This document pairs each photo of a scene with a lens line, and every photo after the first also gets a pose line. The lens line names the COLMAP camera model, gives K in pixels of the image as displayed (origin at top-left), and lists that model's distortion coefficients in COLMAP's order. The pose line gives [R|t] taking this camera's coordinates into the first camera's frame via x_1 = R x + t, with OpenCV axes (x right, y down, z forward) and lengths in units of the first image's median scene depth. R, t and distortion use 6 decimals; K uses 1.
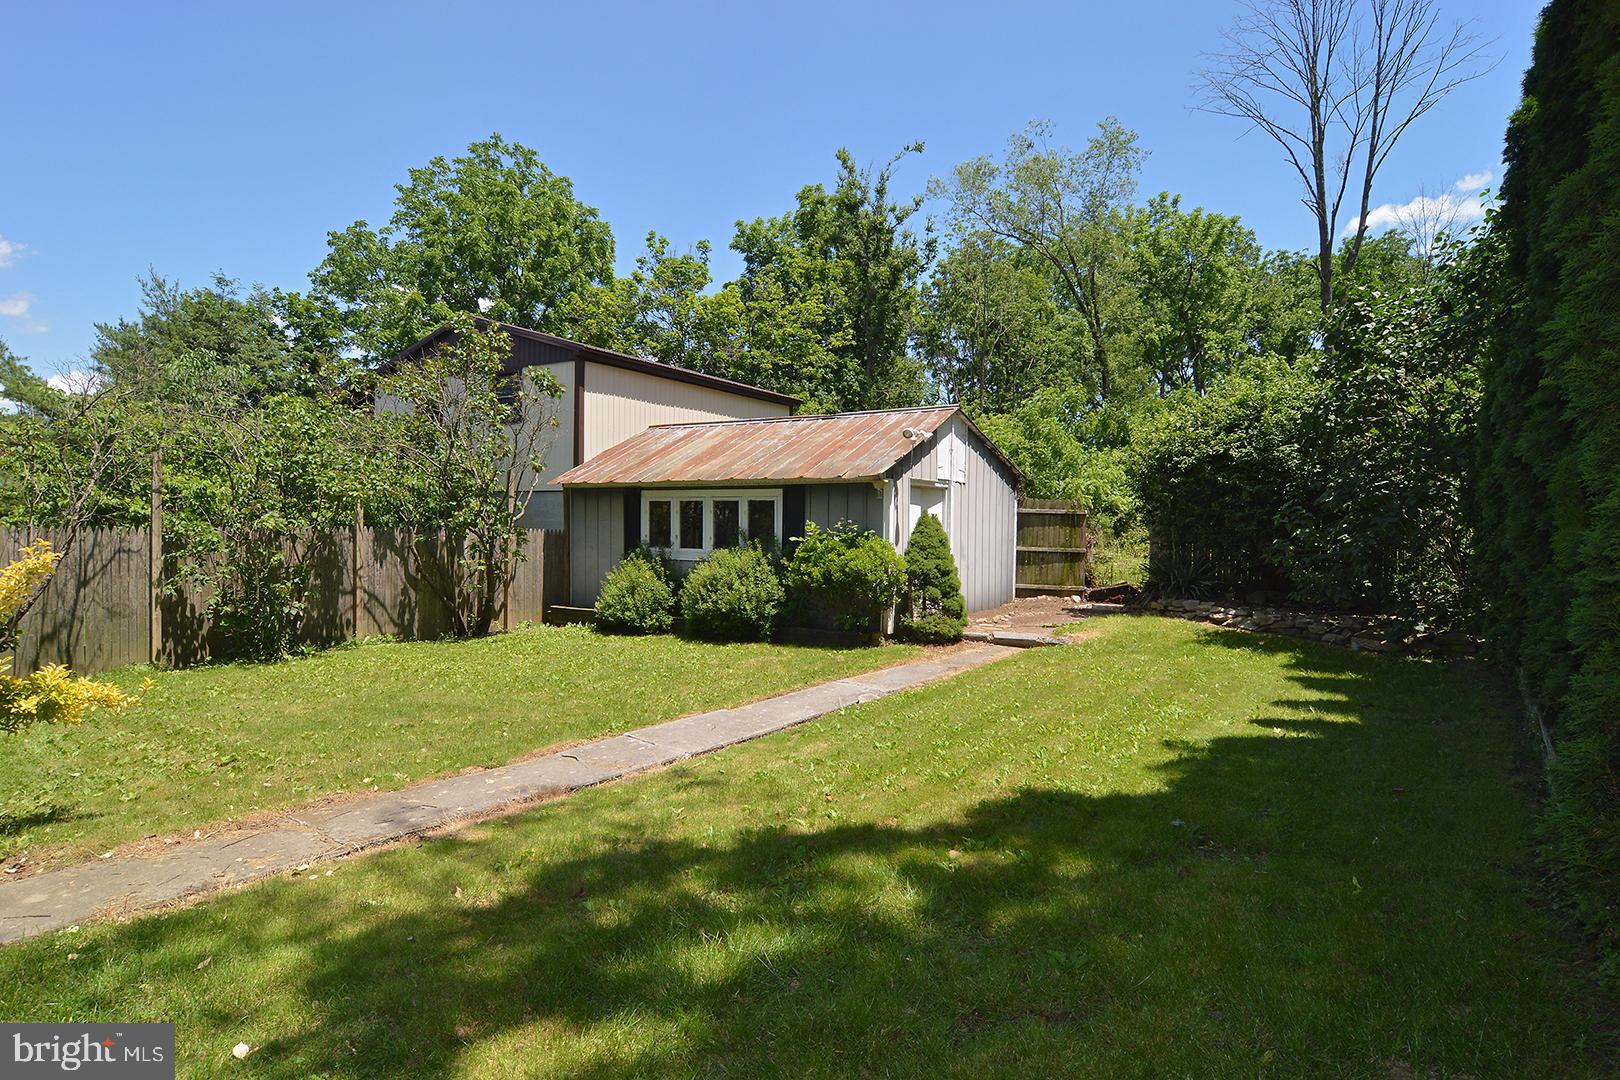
lens RADIAL K [[881.2, 0, 808.6], [0, 881.2, 544.8], [0, 0, 1]] dist [-0.011281, -0.006721]
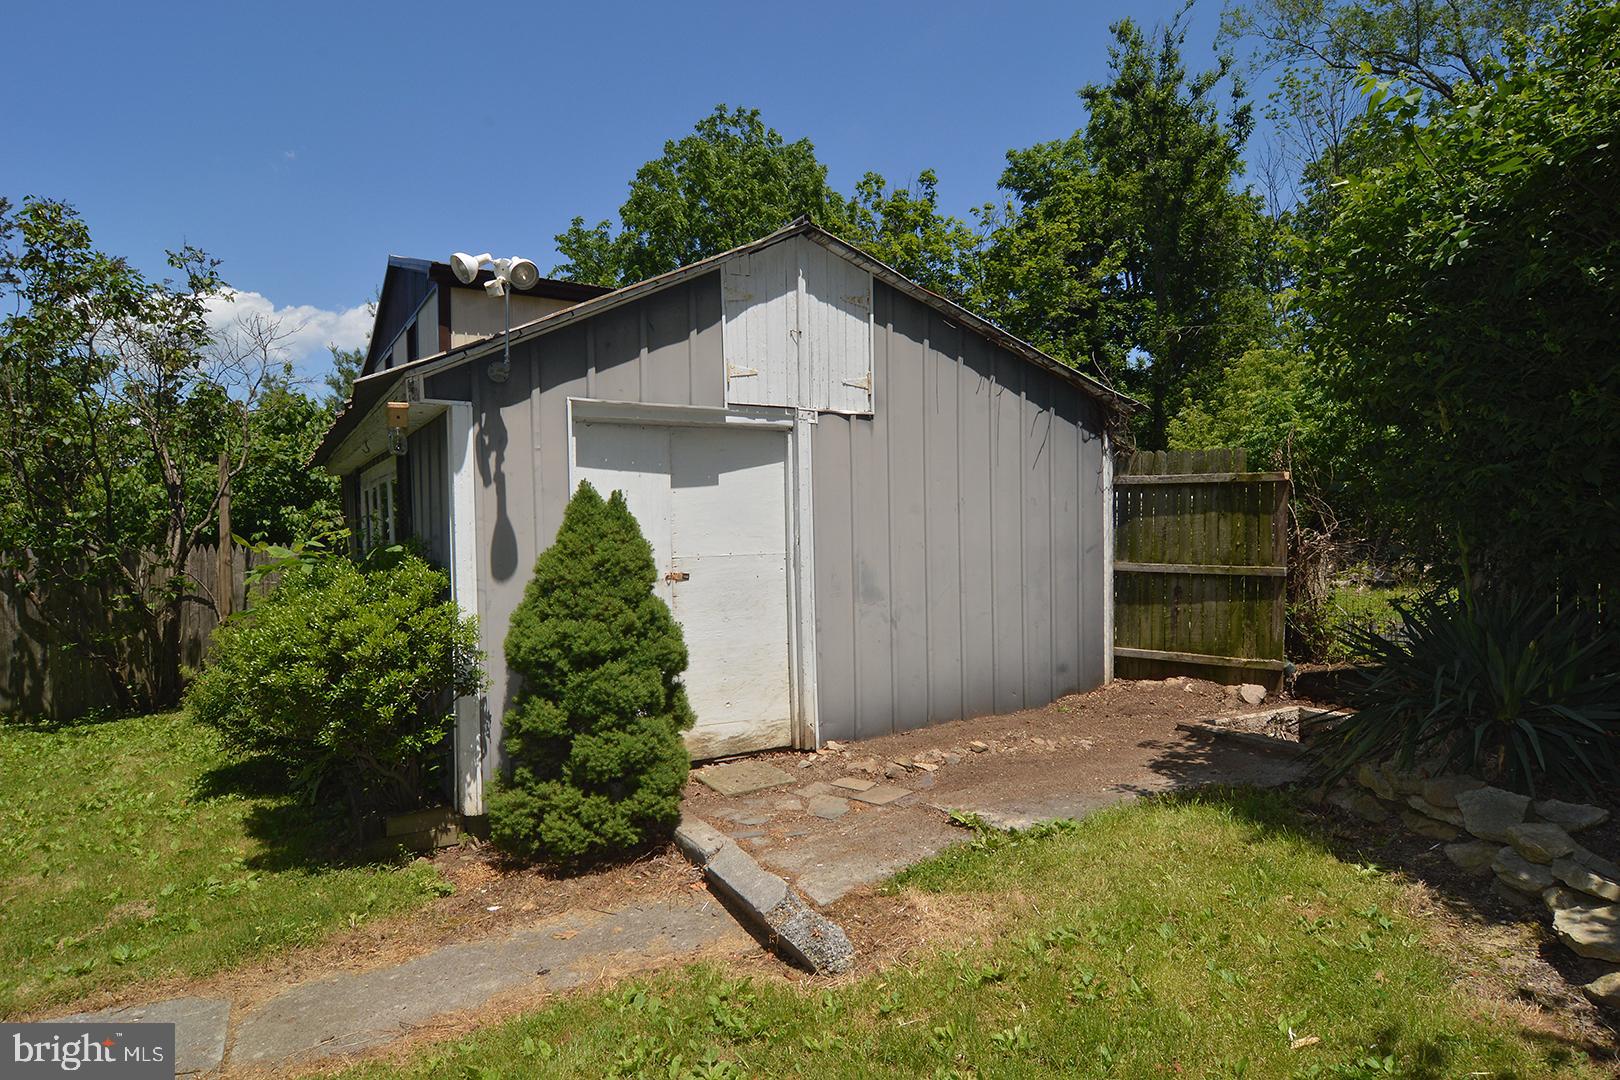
lens RADIAL K [[881.2, 0, 808.6], [0, 881.2, 544.8], [0, 0, 1]] dist [-0.011281, -0.006721]
pose [[0.904070, -0.017061, -0.427043, 0.285682], [0.017084, 0.999847, -0.003777, -0.007685], [0.427043, -0.003881, 0.904223, 0.537104]]
